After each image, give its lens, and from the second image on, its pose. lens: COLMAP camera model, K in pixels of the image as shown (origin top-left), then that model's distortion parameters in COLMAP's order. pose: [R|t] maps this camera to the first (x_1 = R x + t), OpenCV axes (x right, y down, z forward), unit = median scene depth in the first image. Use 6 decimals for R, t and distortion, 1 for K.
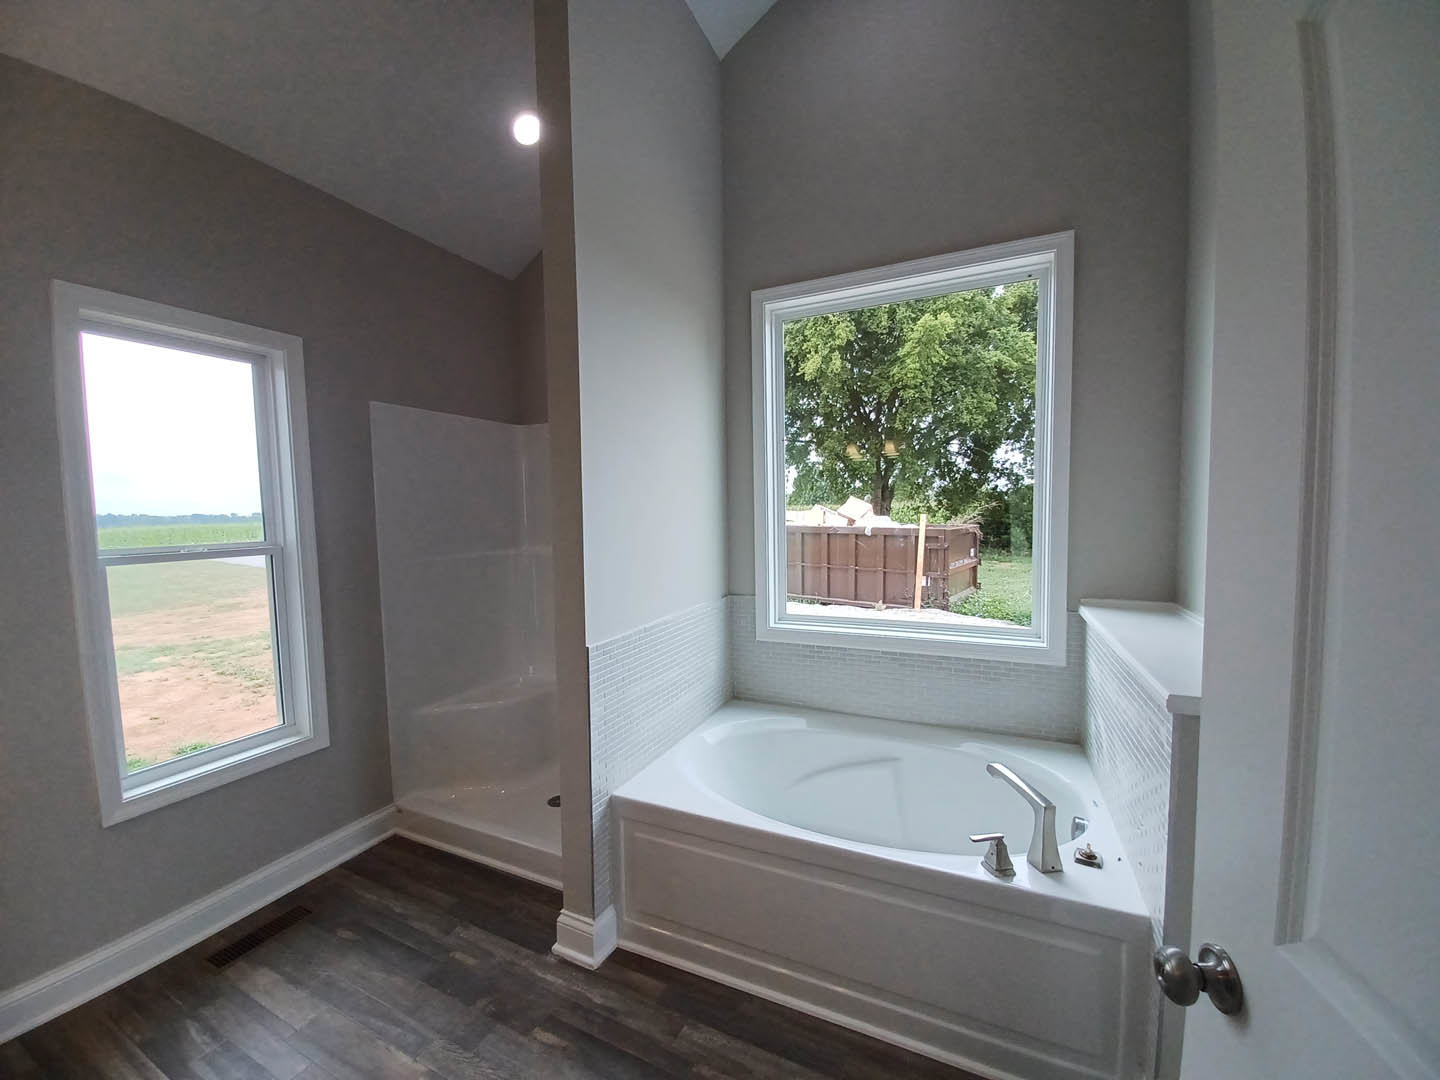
lens RADIAL K [[573.4, 0, 720.0], [0, 573.4, 540.0], [0, 0, 1]] dist [-0.000256, -0.000007]
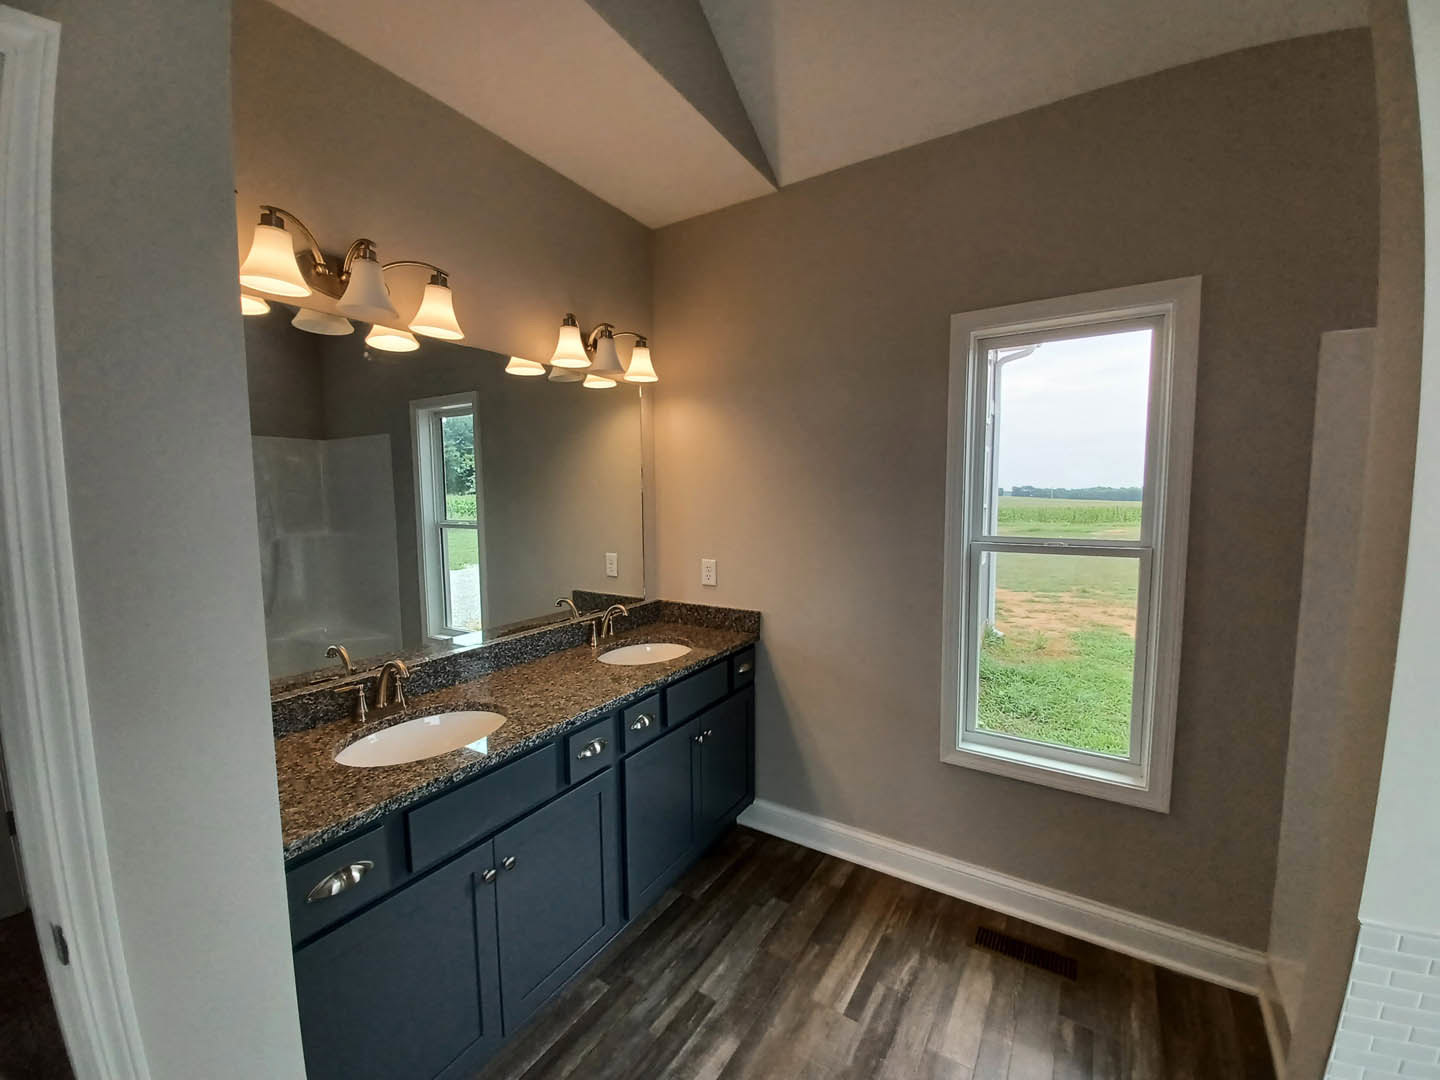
lens RADIAL K [[583.0, 0, 720.0], [0, 583.0, 540.0], [0, 0, 1]] dist [-0.001036, -0.000257]
pose [[-0.106559, 0.102250, -0.989035, 0.149172], [-0.050756, 0.992842, 0.108113, -0.073501], [0.993010, 0.061720, -0.100607, 0.561603]]
